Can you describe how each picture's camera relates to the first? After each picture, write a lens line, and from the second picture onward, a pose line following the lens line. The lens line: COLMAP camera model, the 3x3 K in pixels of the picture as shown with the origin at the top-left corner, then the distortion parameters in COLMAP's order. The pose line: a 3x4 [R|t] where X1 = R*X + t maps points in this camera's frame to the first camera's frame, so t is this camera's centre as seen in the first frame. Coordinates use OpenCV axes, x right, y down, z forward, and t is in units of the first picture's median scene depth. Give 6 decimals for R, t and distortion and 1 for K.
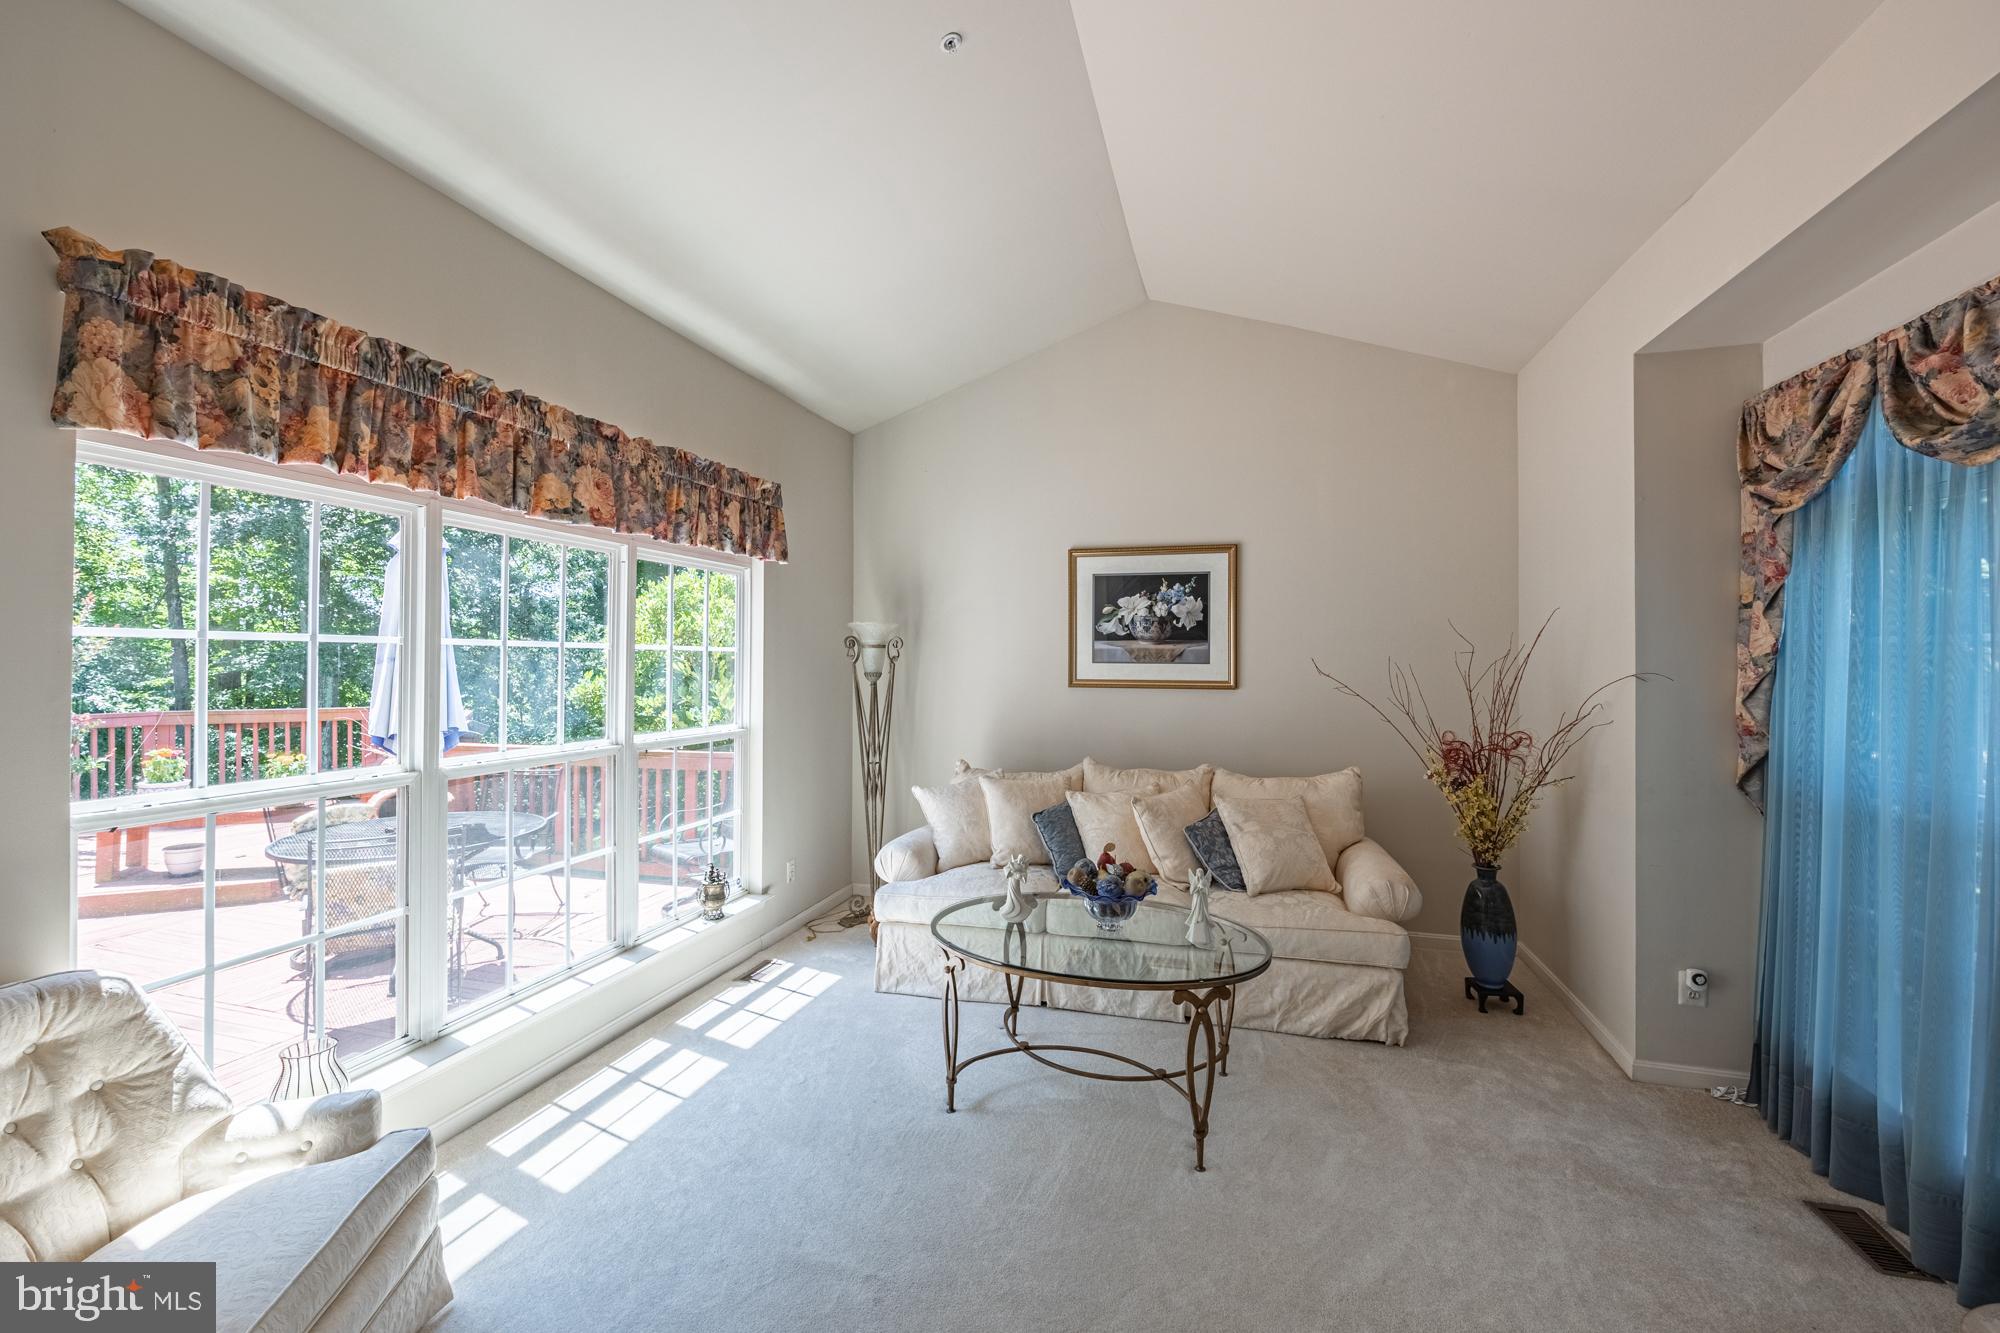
lens RADIAL K [[805.0, 0, 999.1], [0, 805.0, 655.9], [0, 0, 1]] dist [-0.001000, -0.000728]
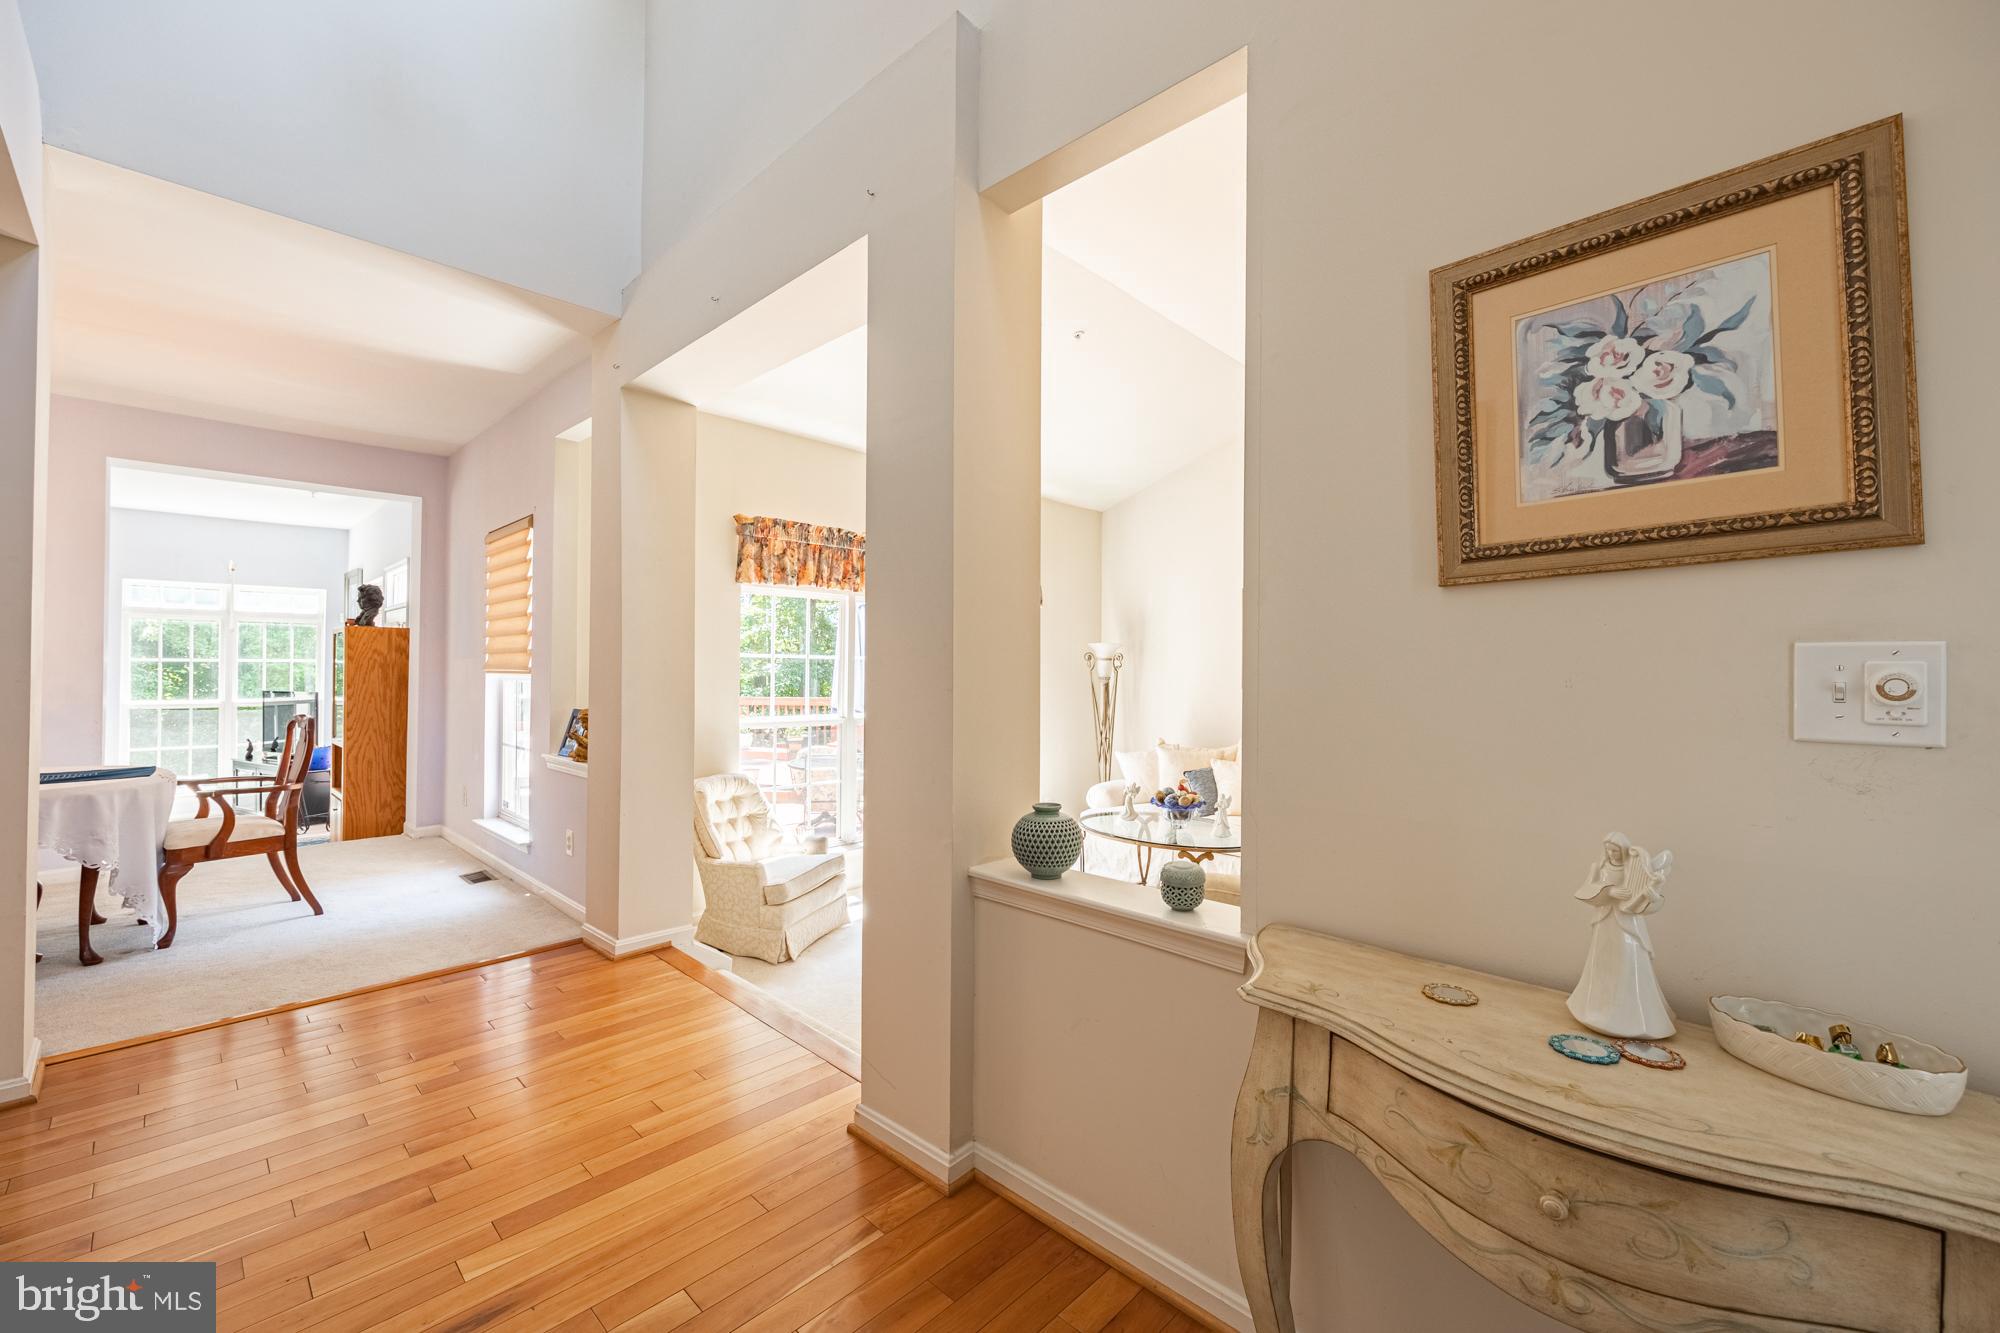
lens RADIAL K [[793.1, 0, 1000.0], [0, 793.1, 666.5], [0, 0, 1]] dist [-0.003608, -0.000364]
pose [[0.892791, 0.003082, -0.450461, 0.500402], [-0.003206, 0.999995, 0.000487, 0.001576], [0.450460, 0.001009, 0.892796, -0.588878]]
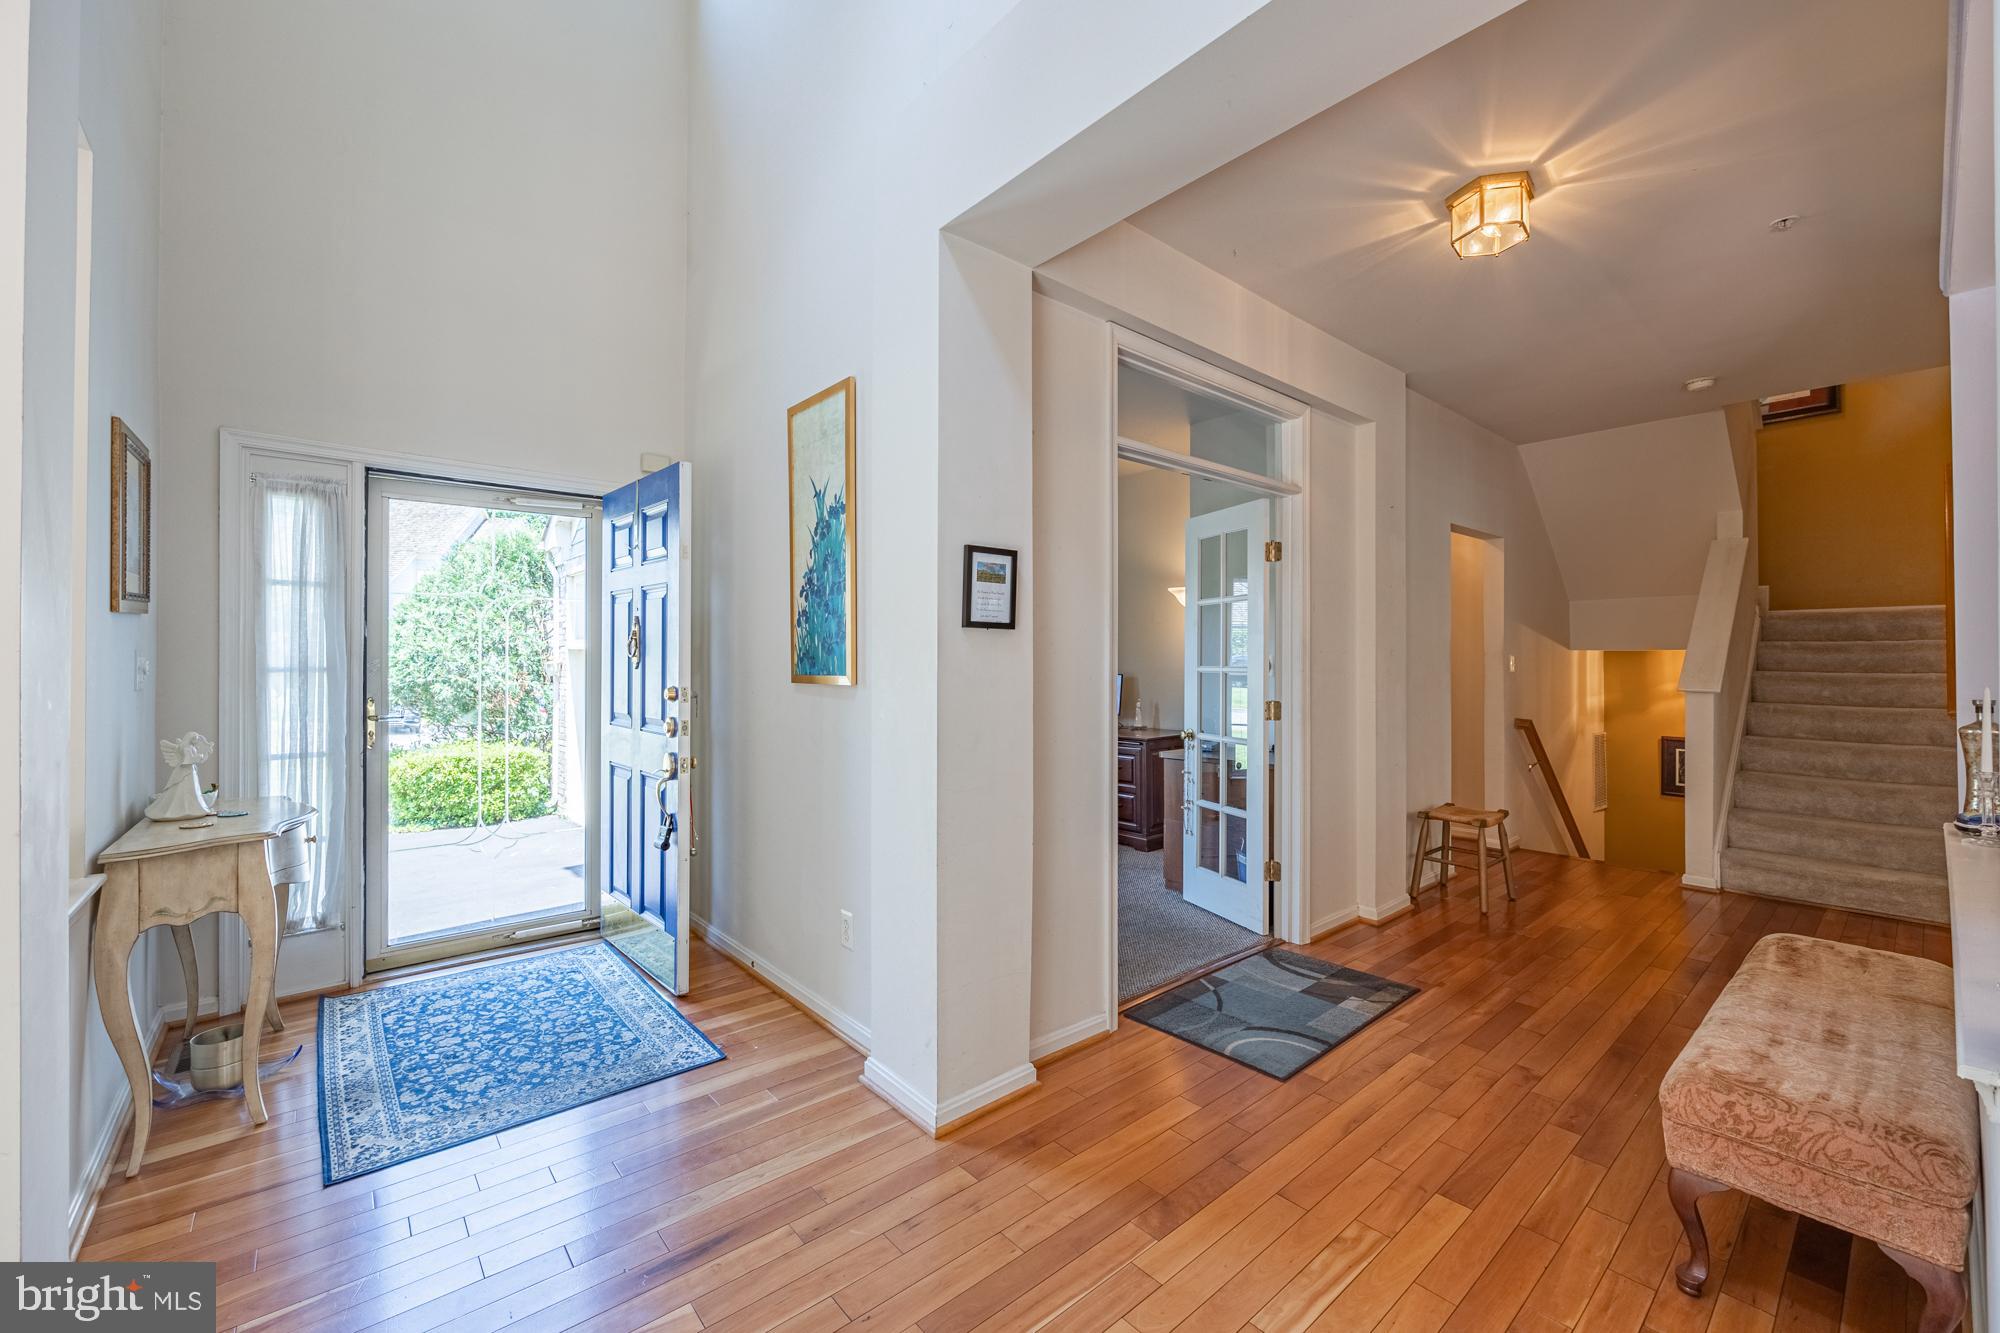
lens RADIAL K [[805.0, 0, 999.1], [0, 805.0, 655.9], [0, 0, 1]] dist [-0.001000, -0.000728]
pose [[-0.842968, -0.001510, 0.537962, -0.432344], [-0.008156, 0.999917, -0.009973, -0.002255], [-0.537902, -0.012794, -0.842910, 0.013226]]
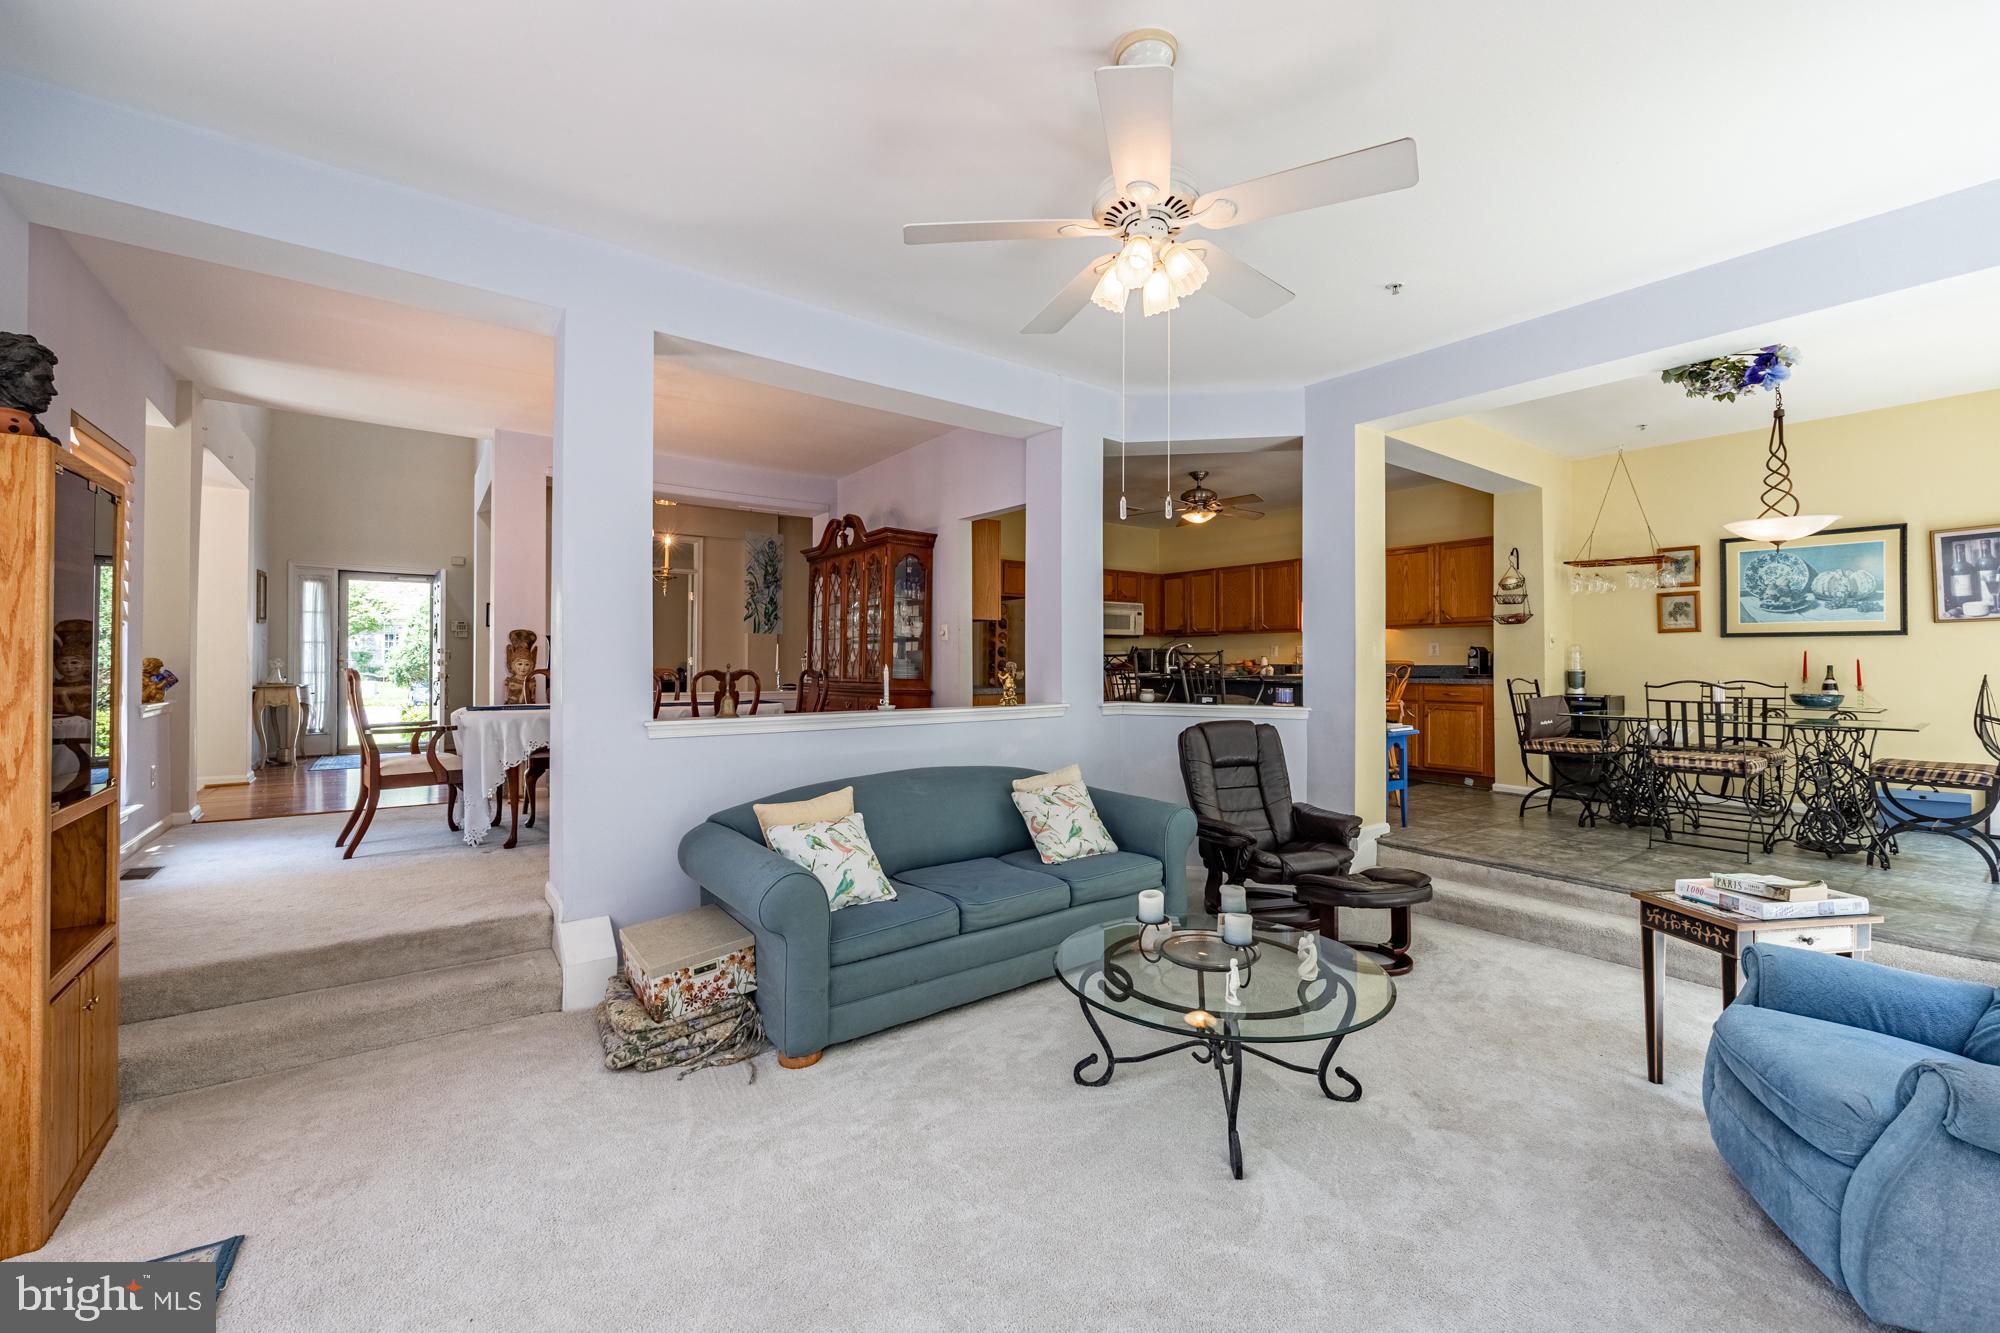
lens RADIAL K [[805.0, 0, 999.1], [0, 805.0, 655.9], [0, 0, 1]] dist [-0.001000, -0.000728]
pose [[-0.803835, -0.000137, 0.594852, -2.620770], [-0.009739, 0.999869, -0.012931, 0.067656], [-0.594773, -0.016188, -0.803731, 0.449226]]
